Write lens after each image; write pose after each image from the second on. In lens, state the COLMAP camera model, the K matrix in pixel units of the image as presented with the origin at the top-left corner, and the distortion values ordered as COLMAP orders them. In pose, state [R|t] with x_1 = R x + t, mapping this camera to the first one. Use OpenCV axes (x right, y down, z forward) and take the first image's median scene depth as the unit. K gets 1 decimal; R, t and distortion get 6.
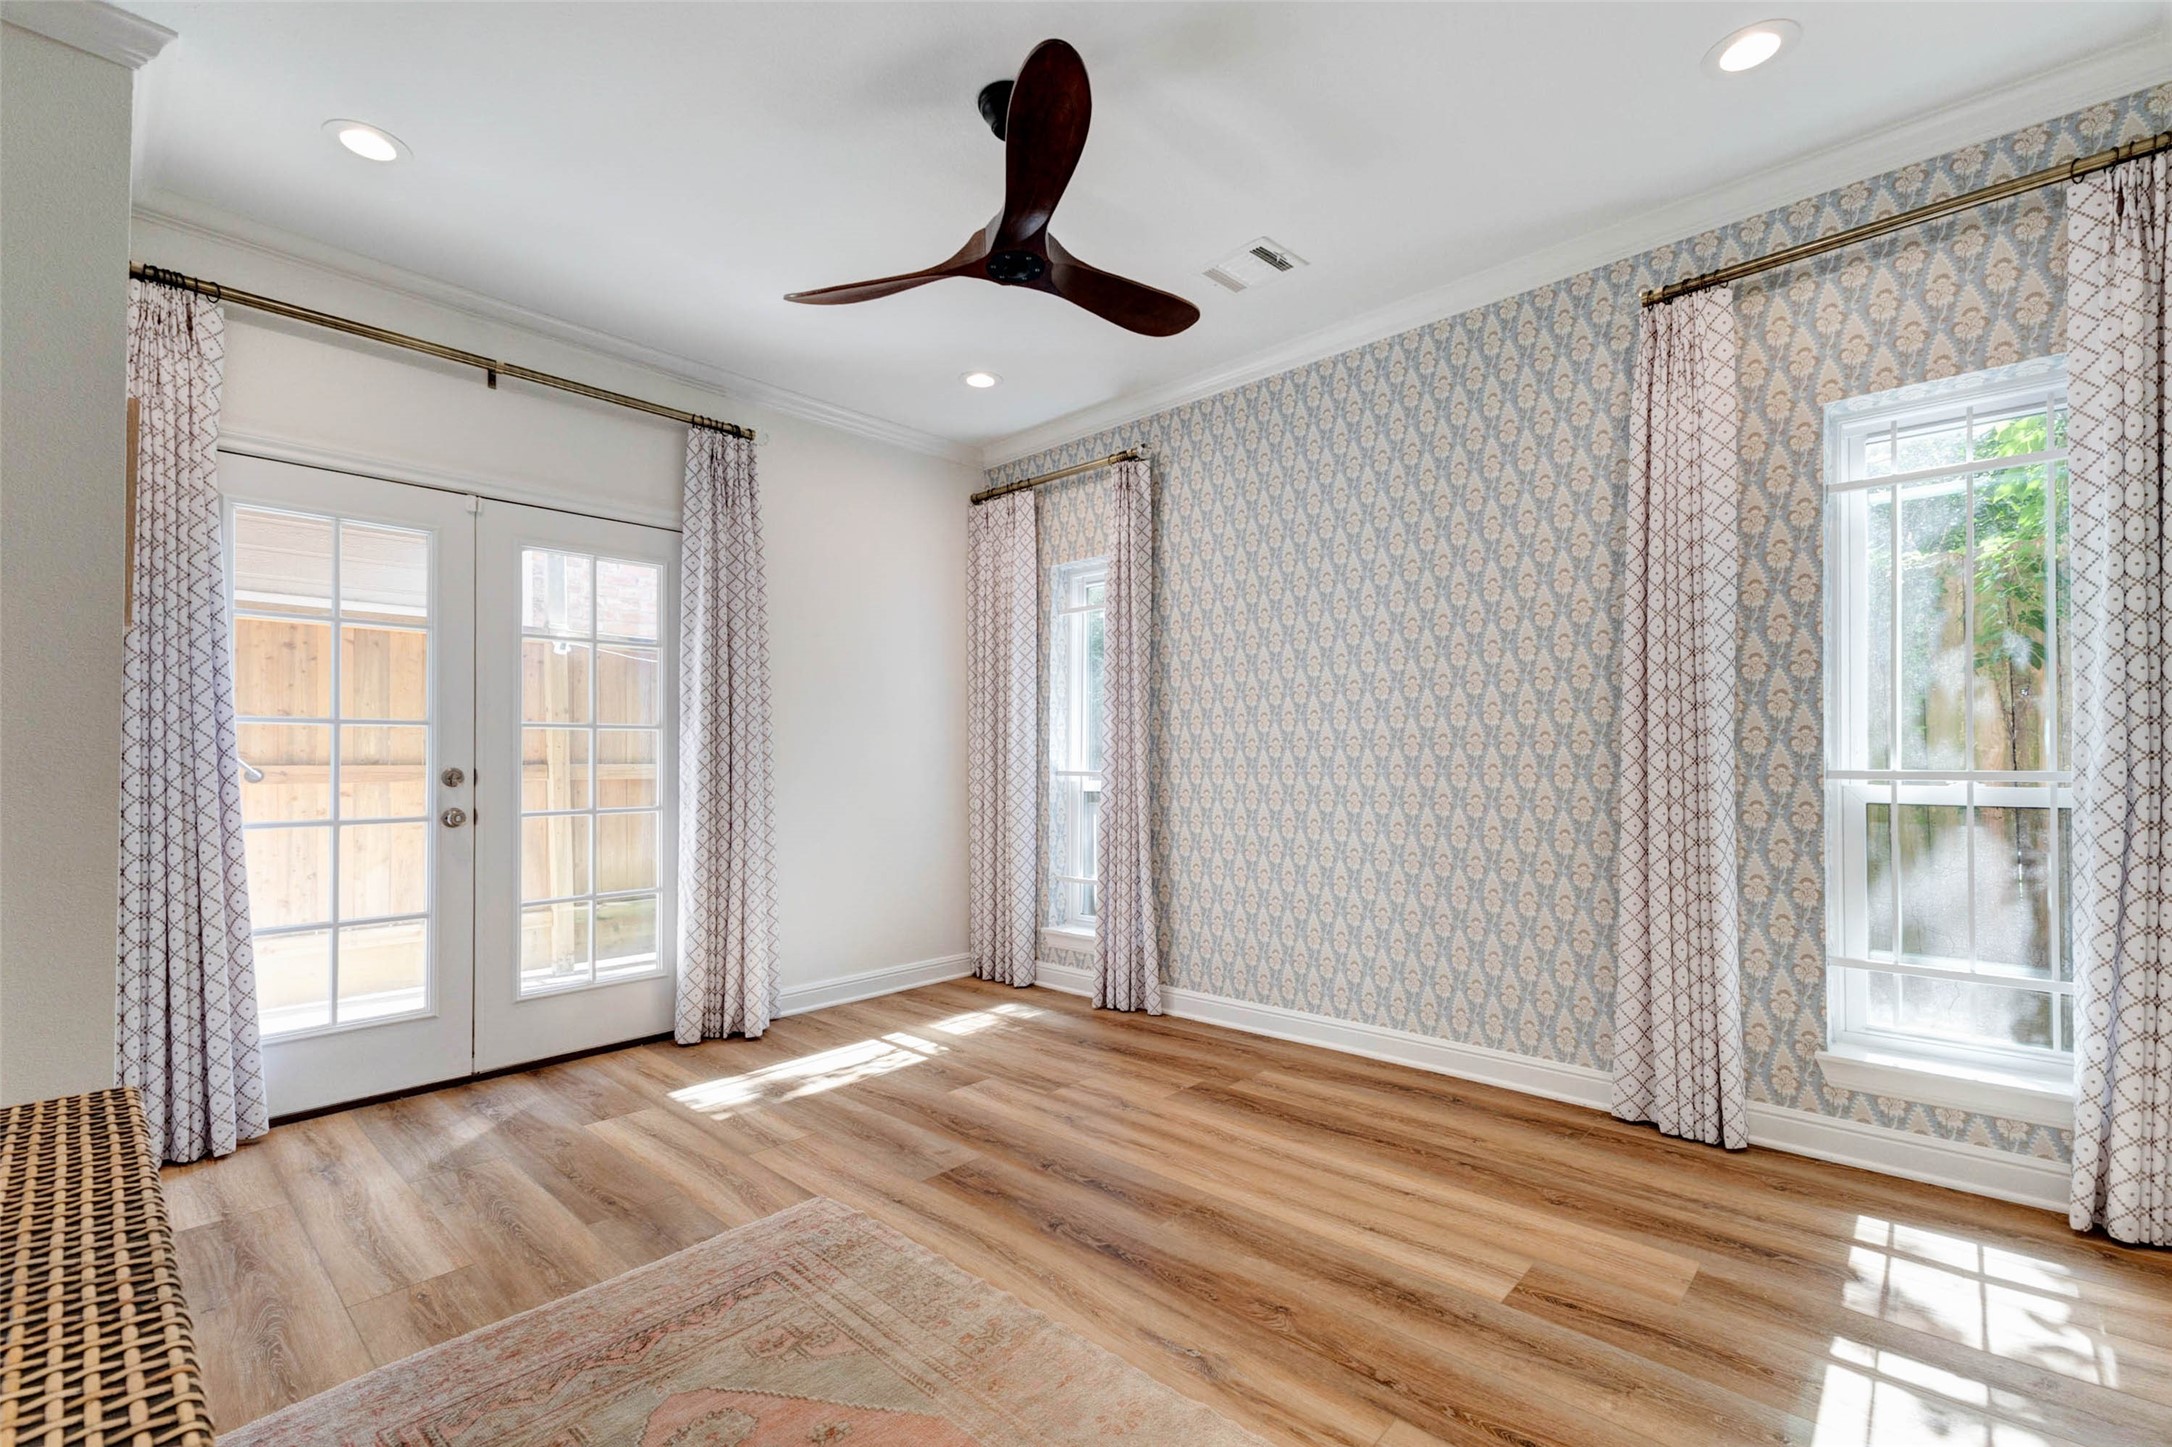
lens RADIAL K [[975.7, 0, 1054.1], [0, 975.7, 752.3], [0, 0, 1]] dist [0.007016, -0.000337]
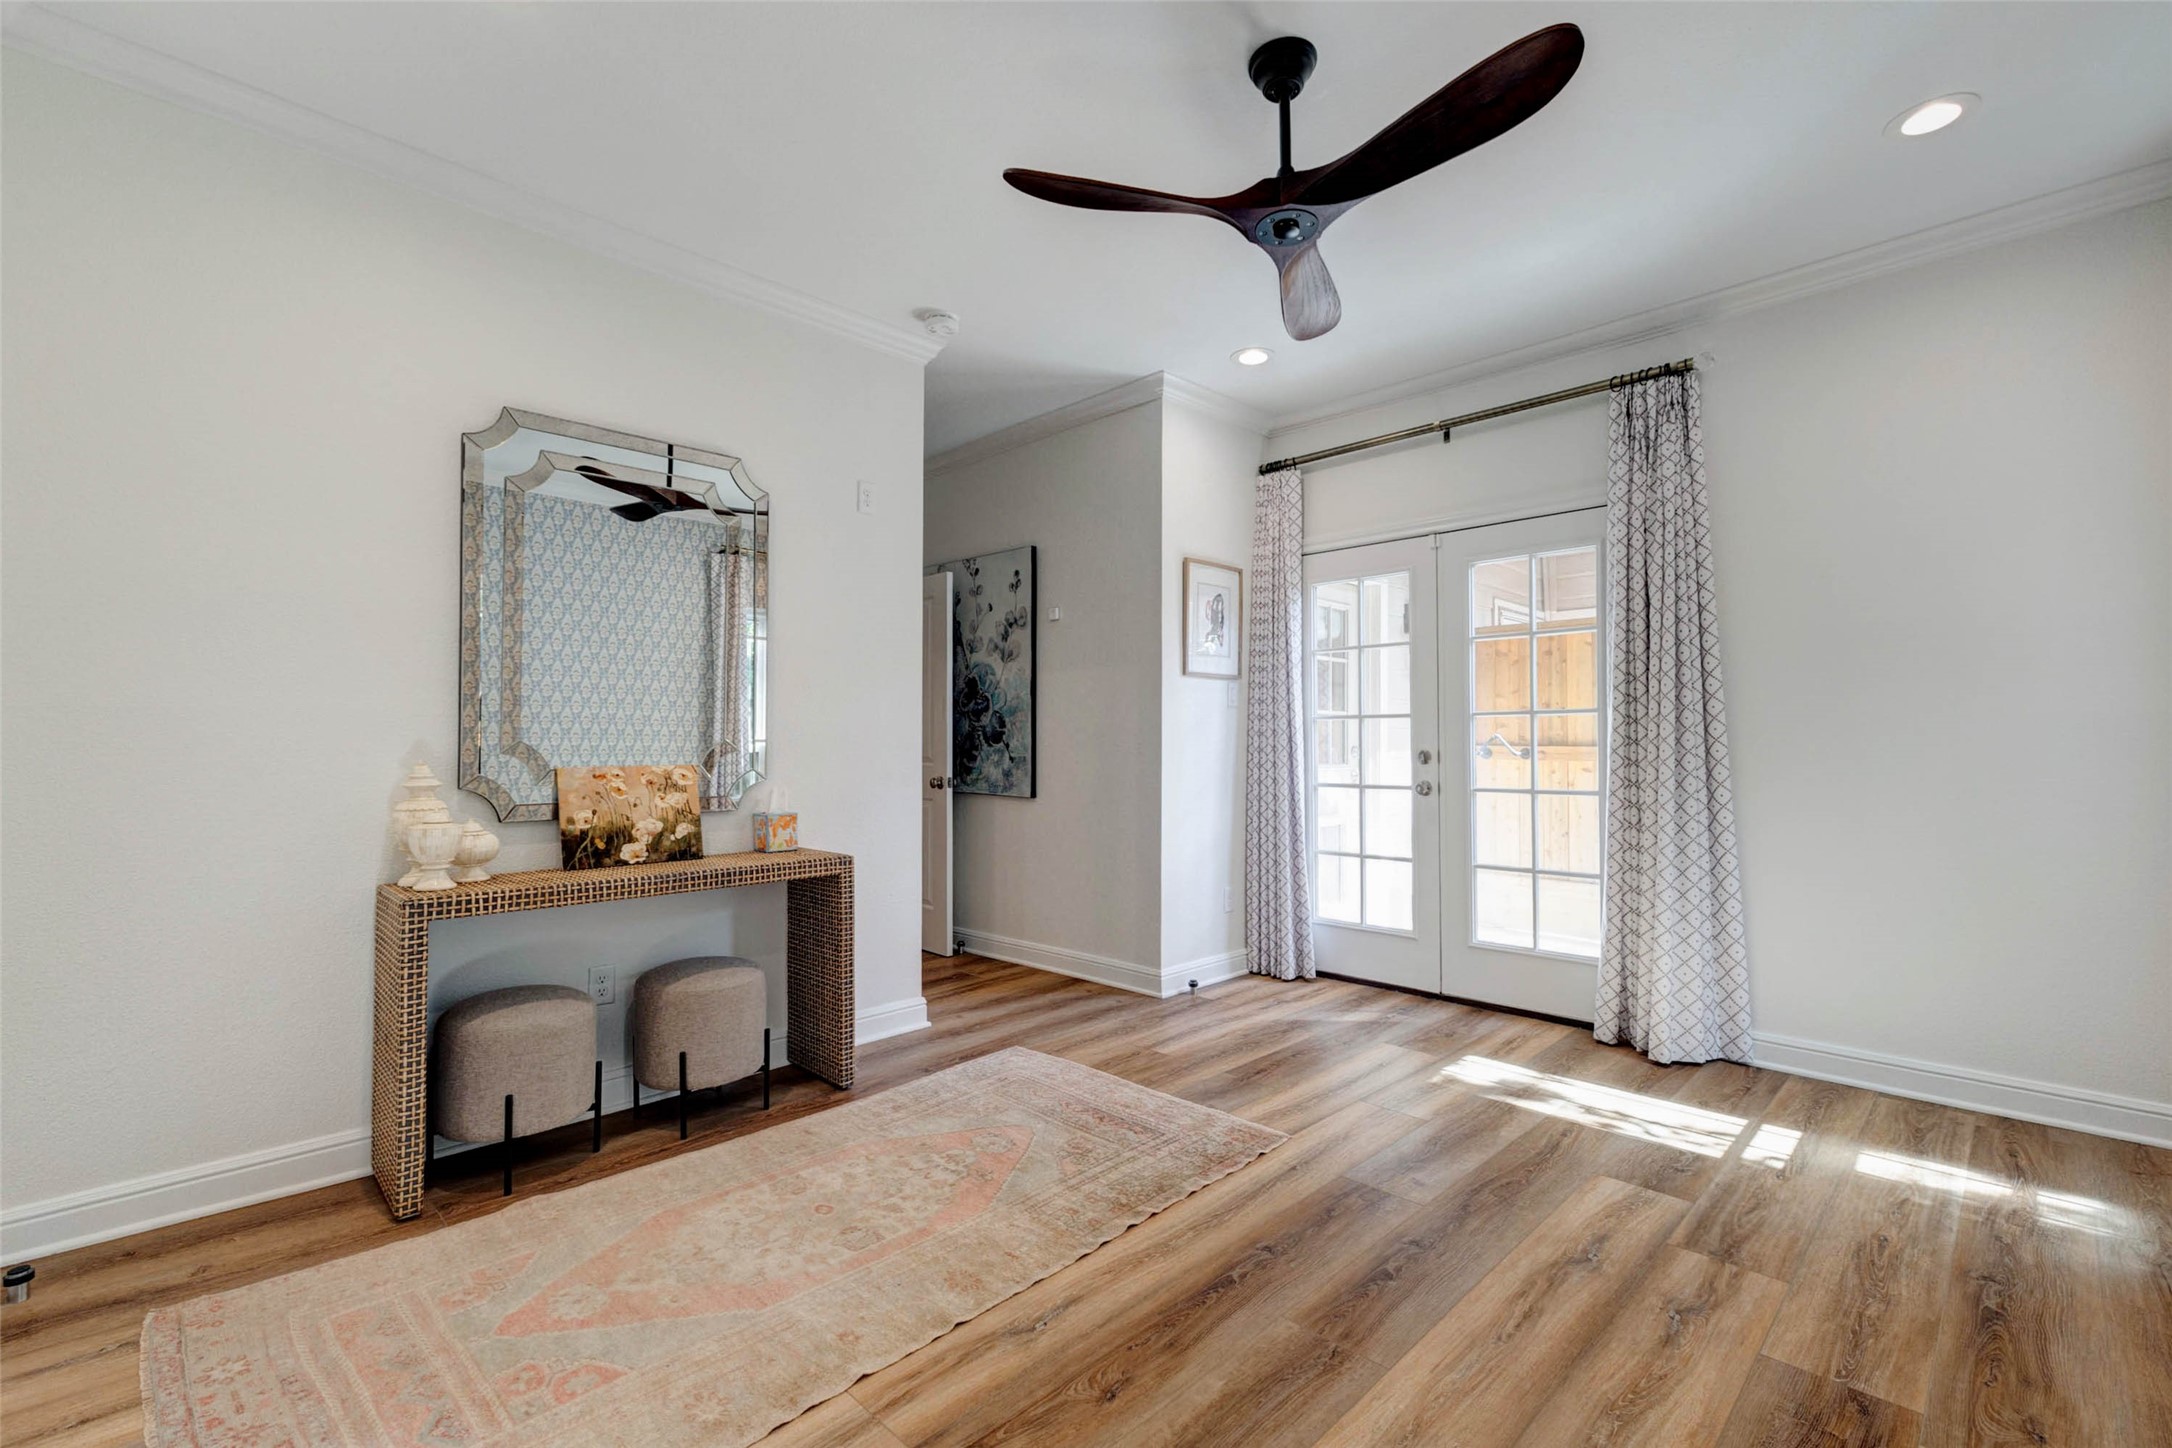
lens RADIAL K [[900.6, 0, 1078.2], [0, 900.6, 730.2], [0, 0, 1]] dist [0.026895, -0.007938]
pose [[-0.012813, -0.010524, -0.999863, 0.630017], [0.008788, 0.999905, -0.010637, -0.000906], [0.999879, -0.008923, -0.012719, 0.603854]]
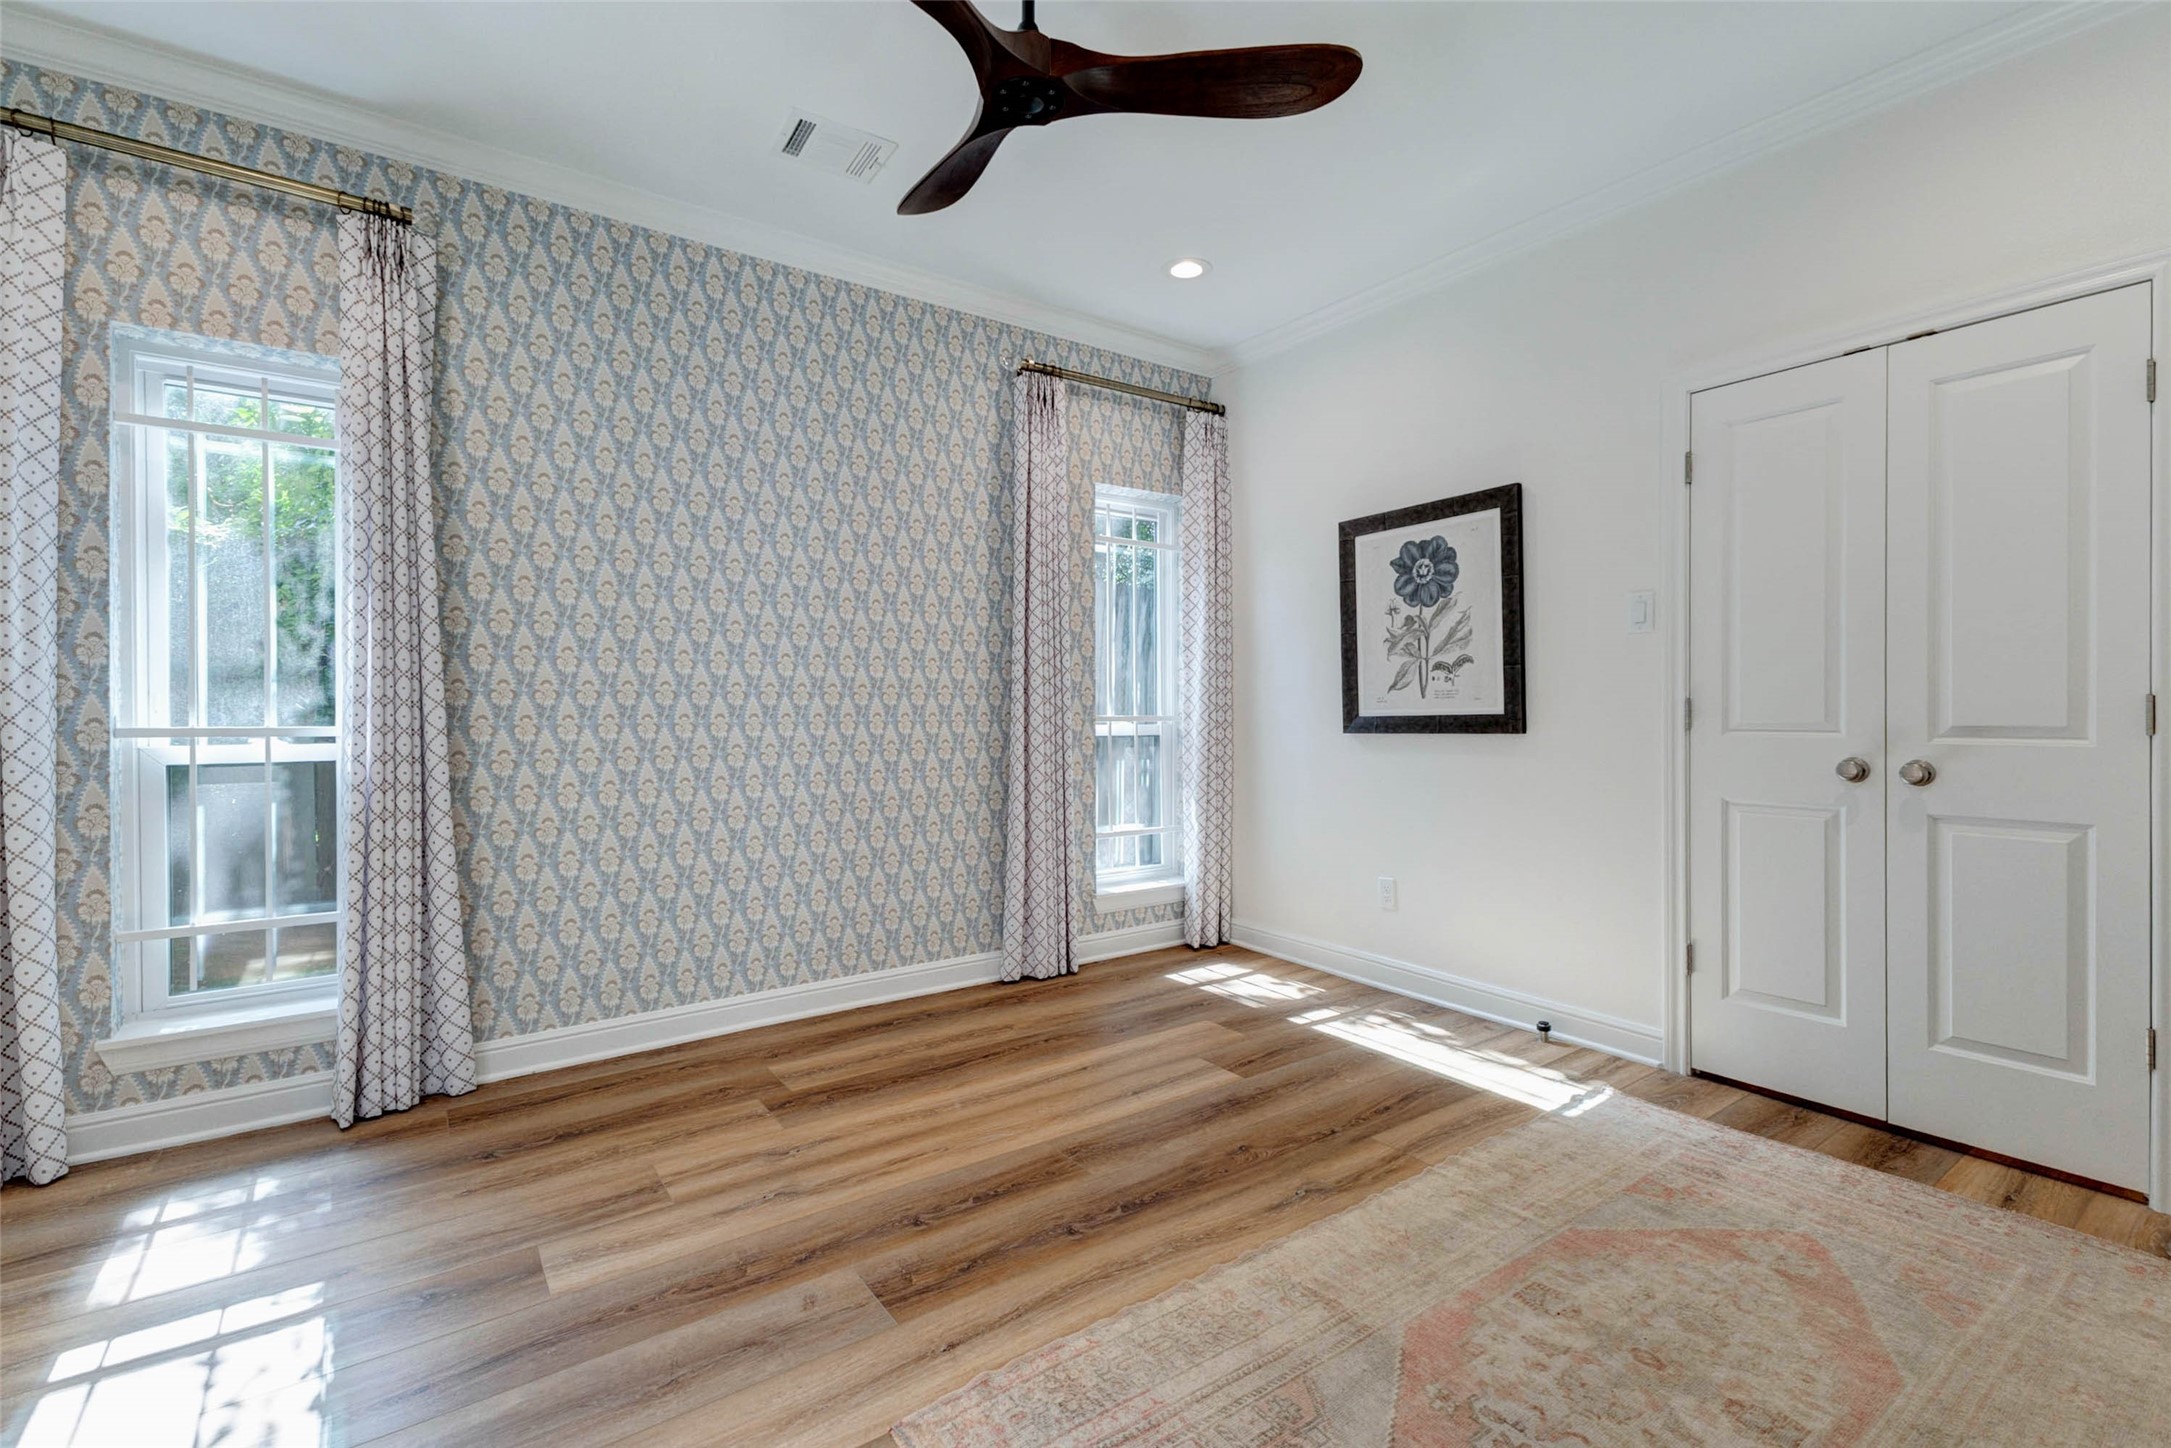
lens RADIAL K [[1002.9, 0, 1083.4], [0, 1002.9, 716.9], [0, 0, 1]] dist [0.018608, 0.000141]
pose [[0.155366, -0.005155, 0.987844, -0.650760], [-0.008970, 0.999938, 0.006629, 0.007429], [-0.987816, -0.009891, 0.155310, 0.615595]]
